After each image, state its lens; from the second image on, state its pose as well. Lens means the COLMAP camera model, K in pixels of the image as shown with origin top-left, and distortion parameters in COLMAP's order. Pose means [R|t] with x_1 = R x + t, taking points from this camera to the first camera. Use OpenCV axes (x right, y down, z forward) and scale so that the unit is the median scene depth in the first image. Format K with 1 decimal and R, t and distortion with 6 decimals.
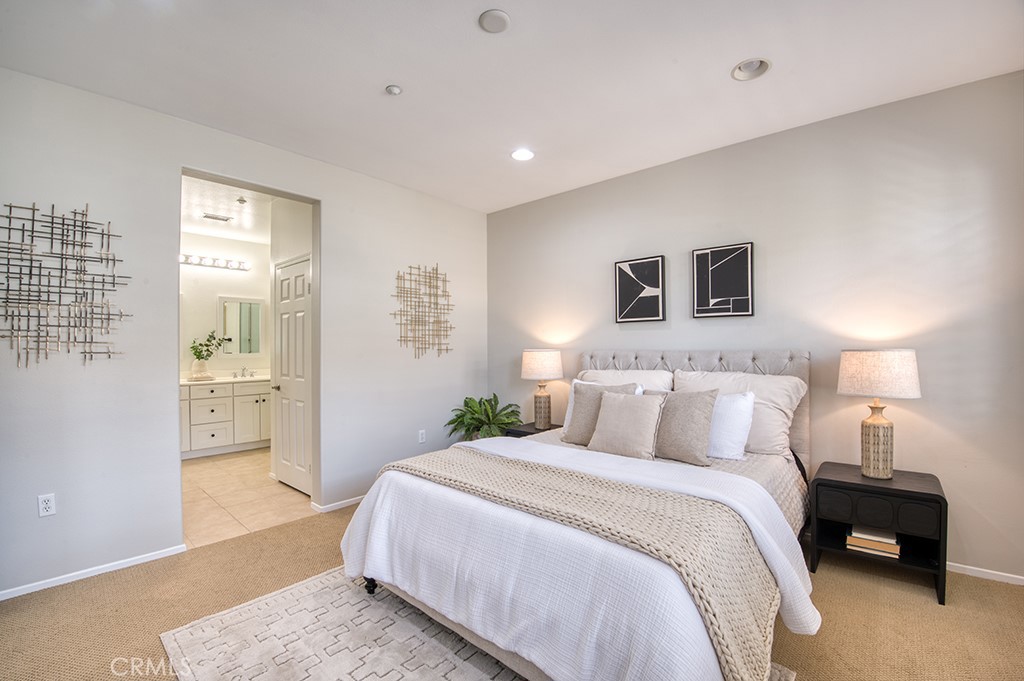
lens RADIAL K [[442.1, 0, 512.0], [0, 442.1, 347.4], [0, 0, 1]] dist [-0.038457, -0.000157]
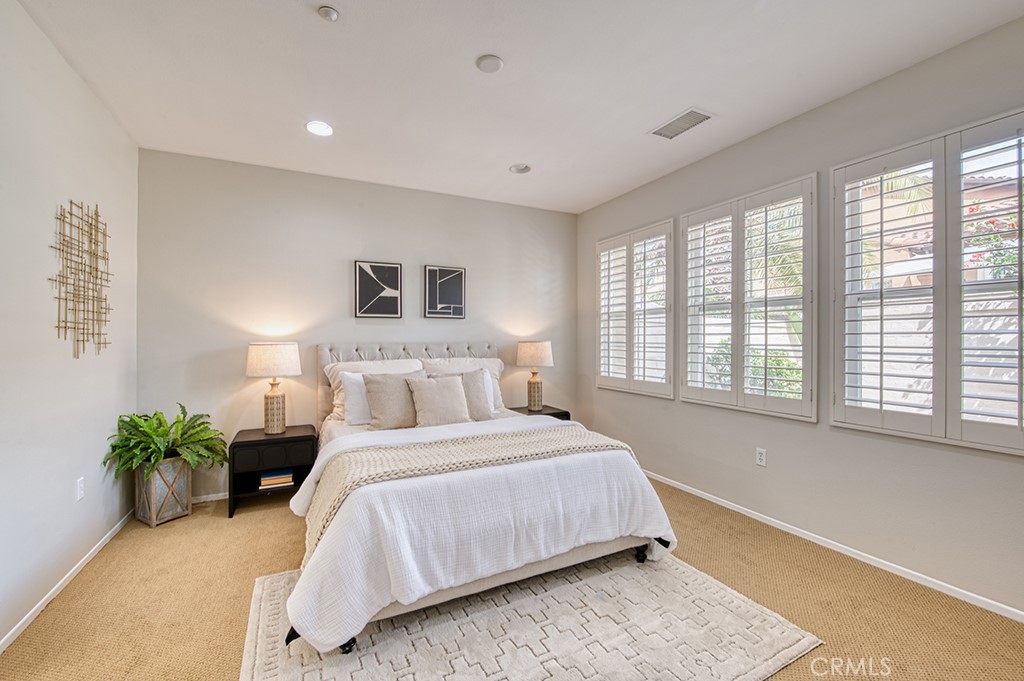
lens RADIAL K [[415.4, 0, 512.0], [0, 415.4, 340.5], [0, 0, 1]] dist [-0.000717, -0.000323]
pose [[0.373118, 0.001726, 0.927782, -0.594235], [0.001556, 0.999996, -0.002486, 0.004075], [-0.927783, 0.002371, 0.373113, 0.291002]]
